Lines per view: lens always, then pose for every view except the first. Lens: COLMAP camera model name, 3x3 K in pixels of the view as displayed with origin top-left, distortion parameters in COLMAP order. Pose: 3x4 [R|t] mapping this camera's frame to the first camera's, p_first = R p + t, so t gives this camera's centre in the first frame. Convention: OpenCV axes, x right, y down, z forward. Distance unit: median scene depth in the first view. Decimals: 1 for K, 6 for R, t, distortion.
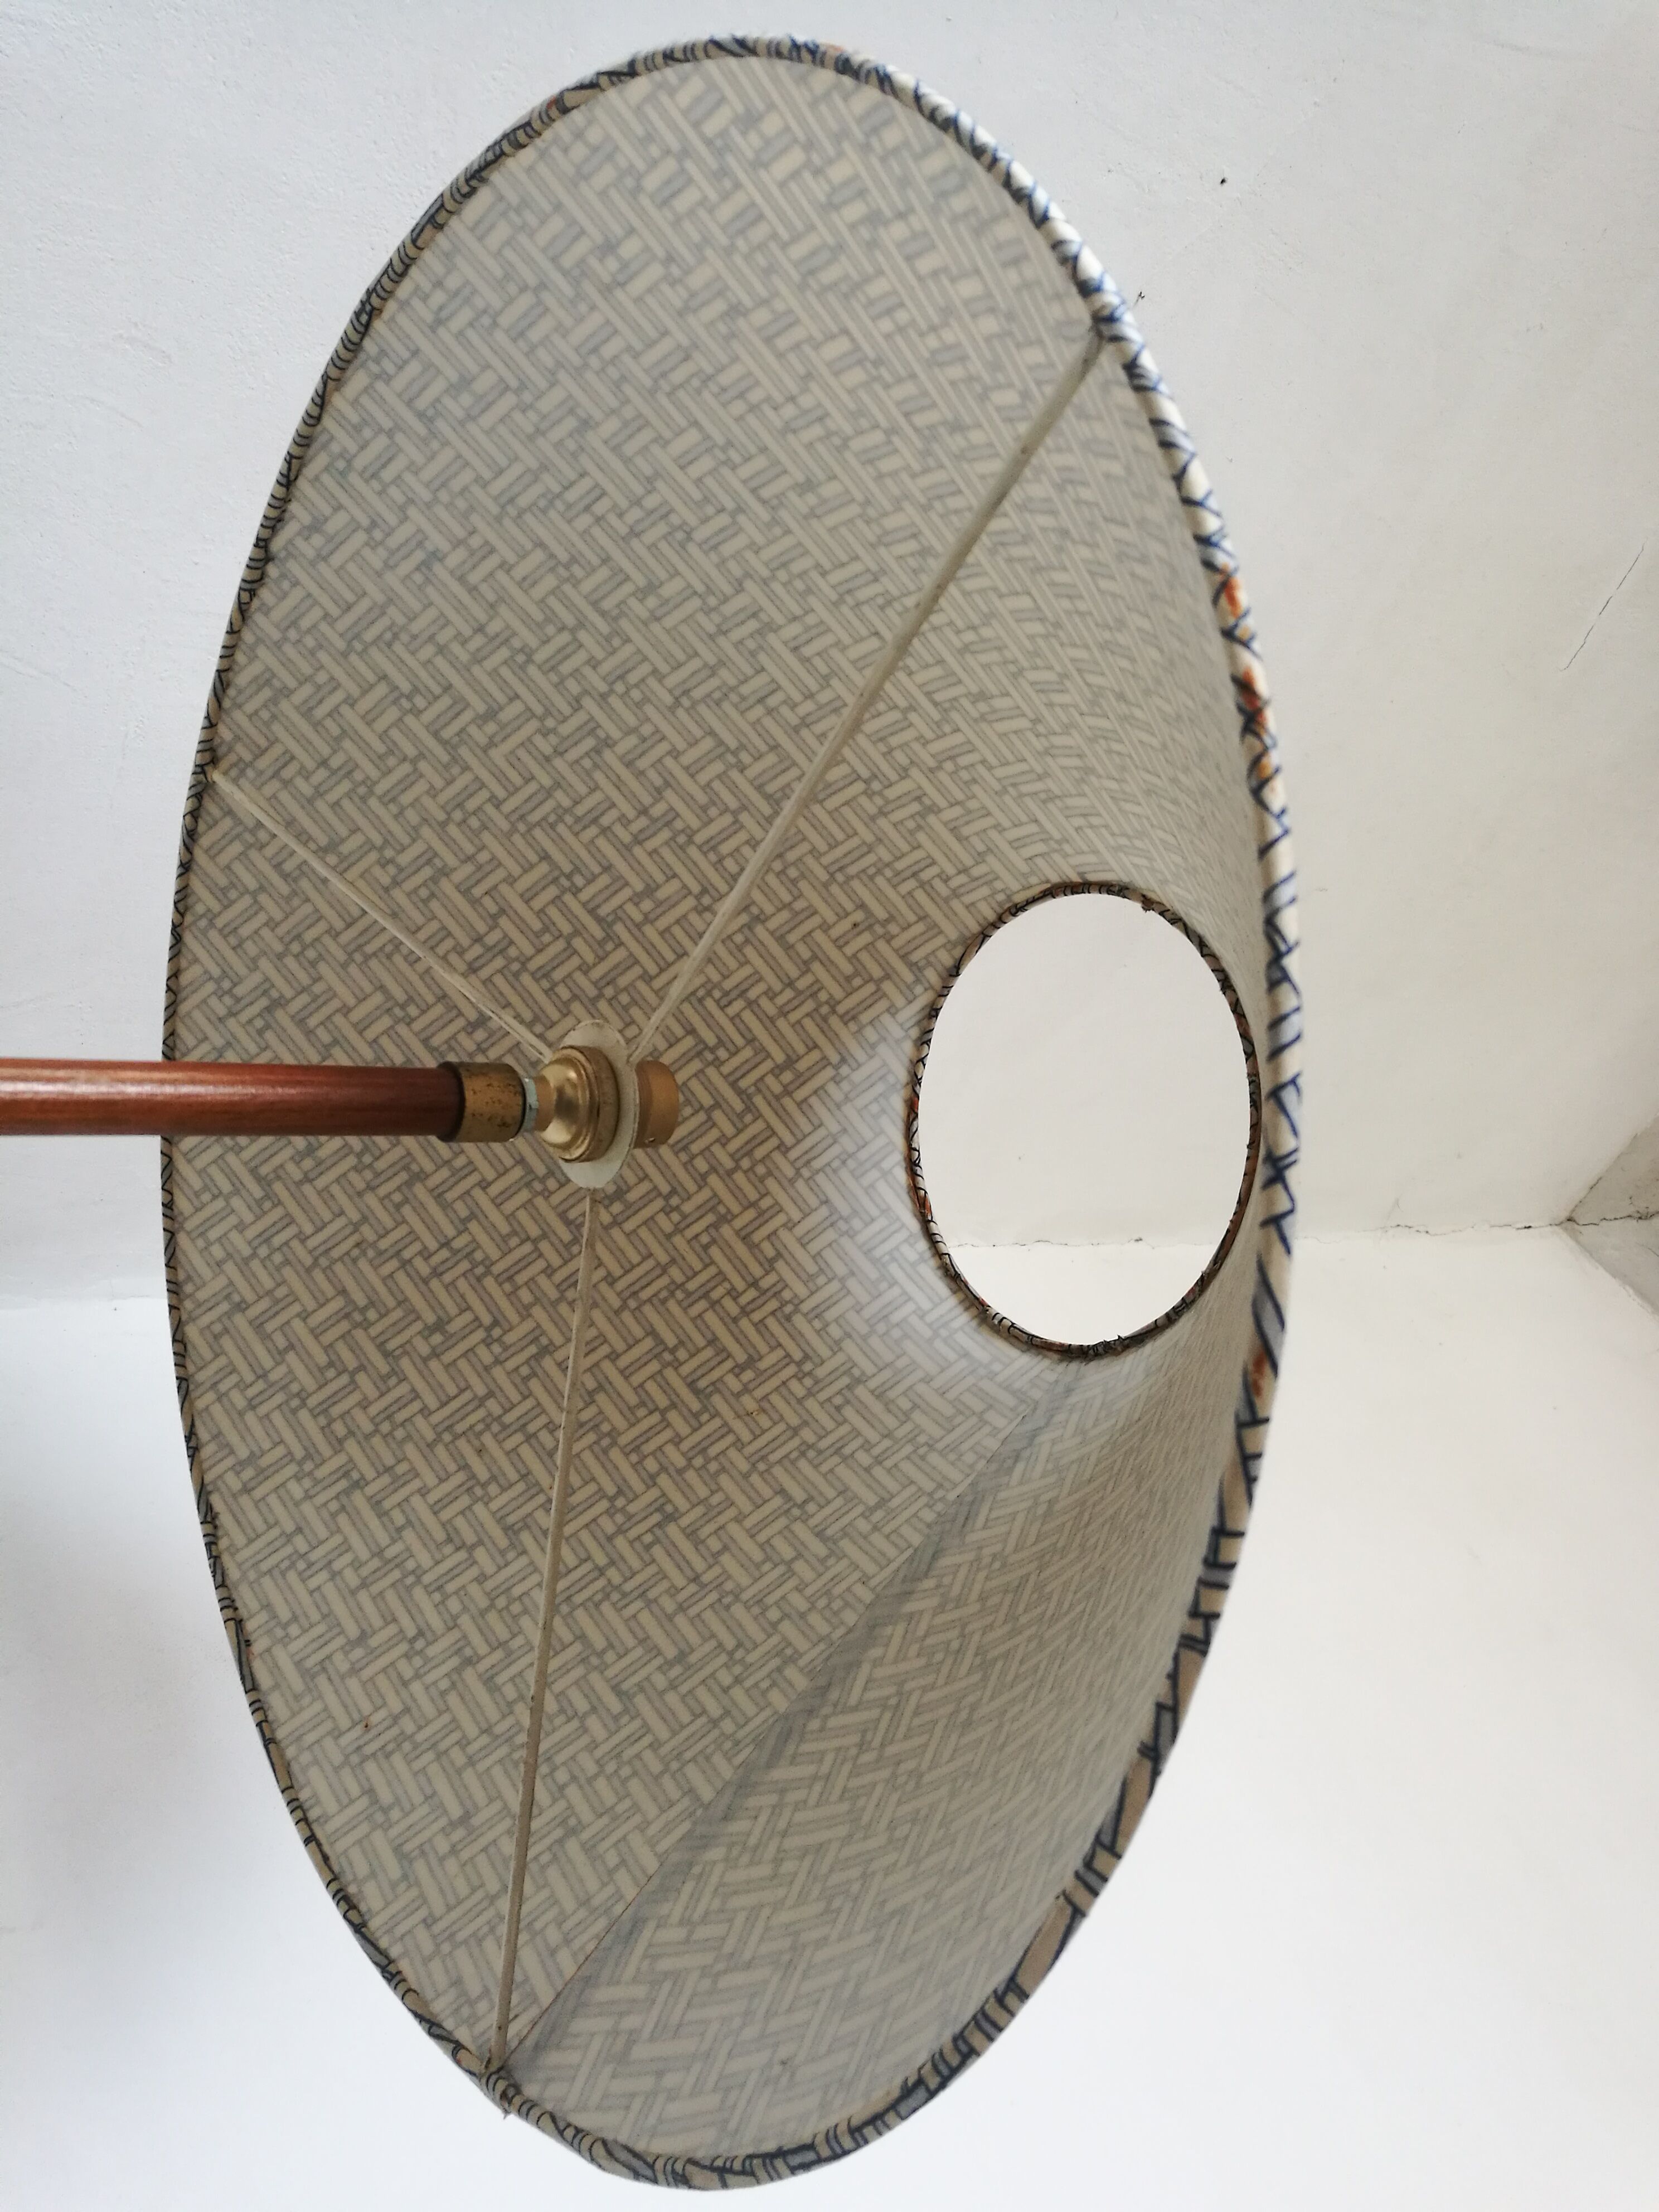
lens RADIAL K [[1751.3, 0, 839.1], [0, 1751.3, 1090.9], [0, 0, 1]] dist [-0.038297, 0.046294]
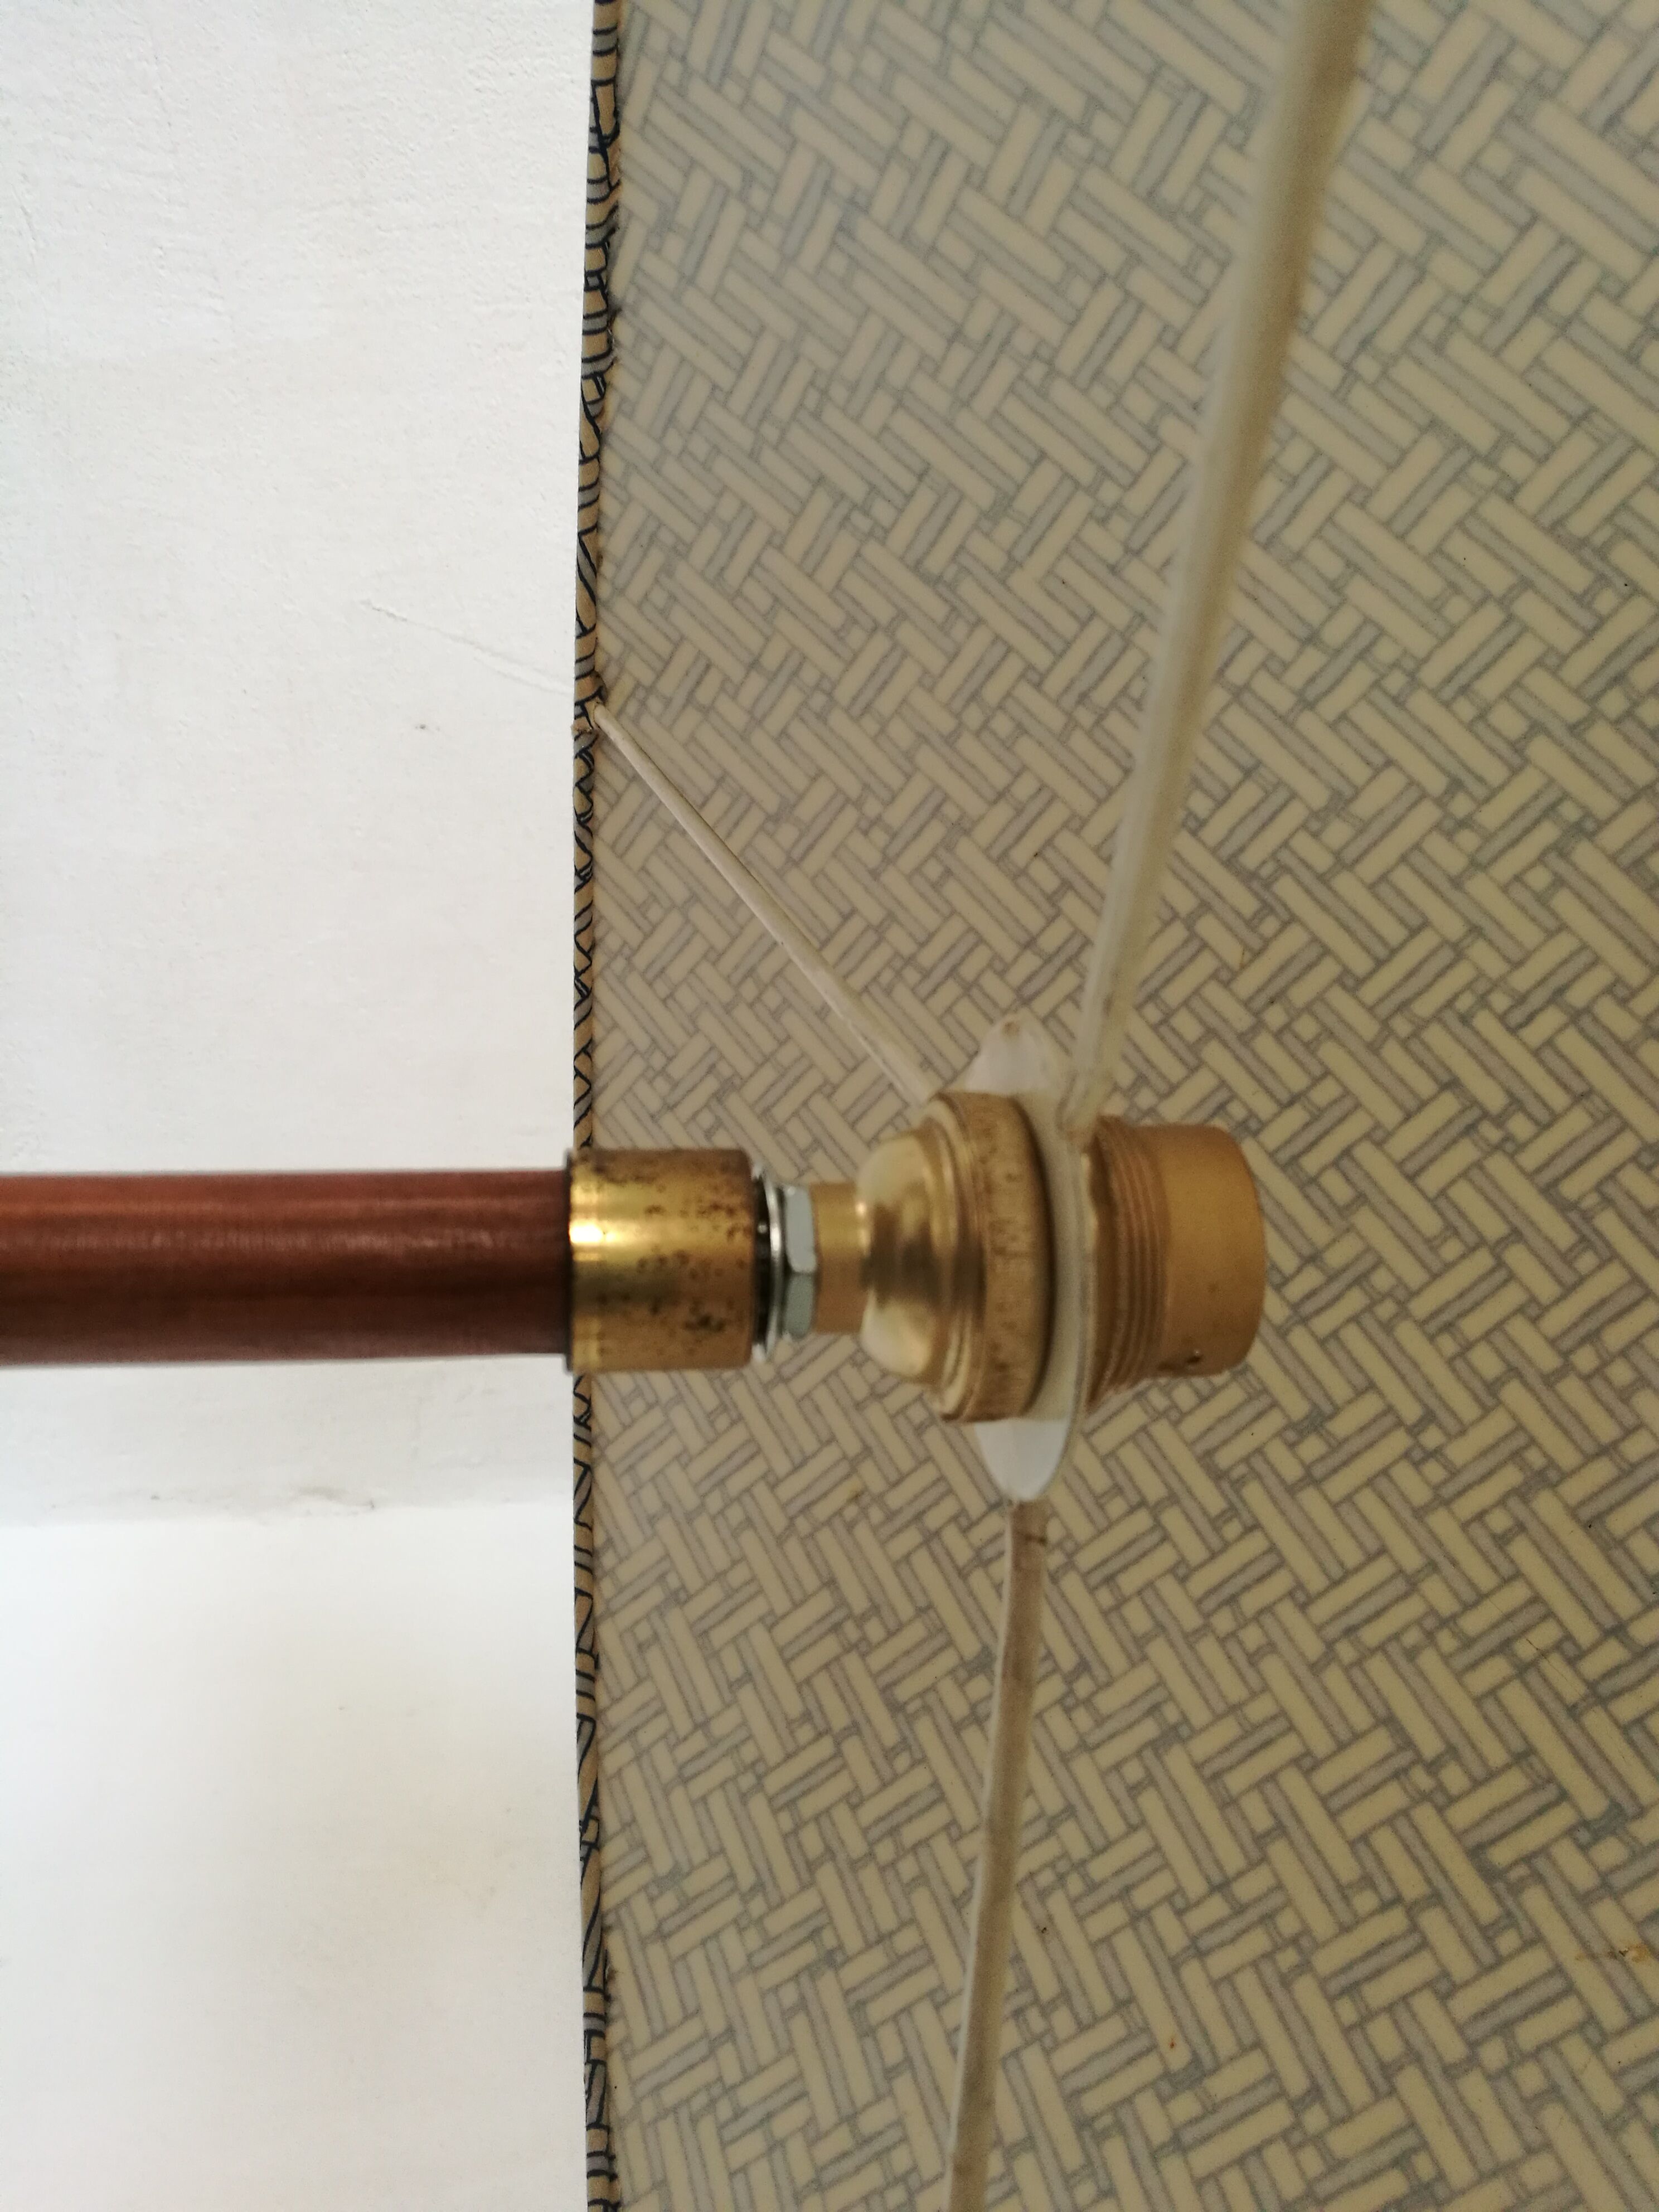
lens RADIAL K [[1751.3, 0, 827.0], [0, 1751.3, 1117.0], [0, 0, 1]] dist [-0.038297, 0.046294]
pose [[0.871744, -0.059055, -0.486390, -0.000518], [0.030575, 0.997332, -0.066292, 0.001797], [0.489007, 0.042918, 0.871223, 0.505820]]
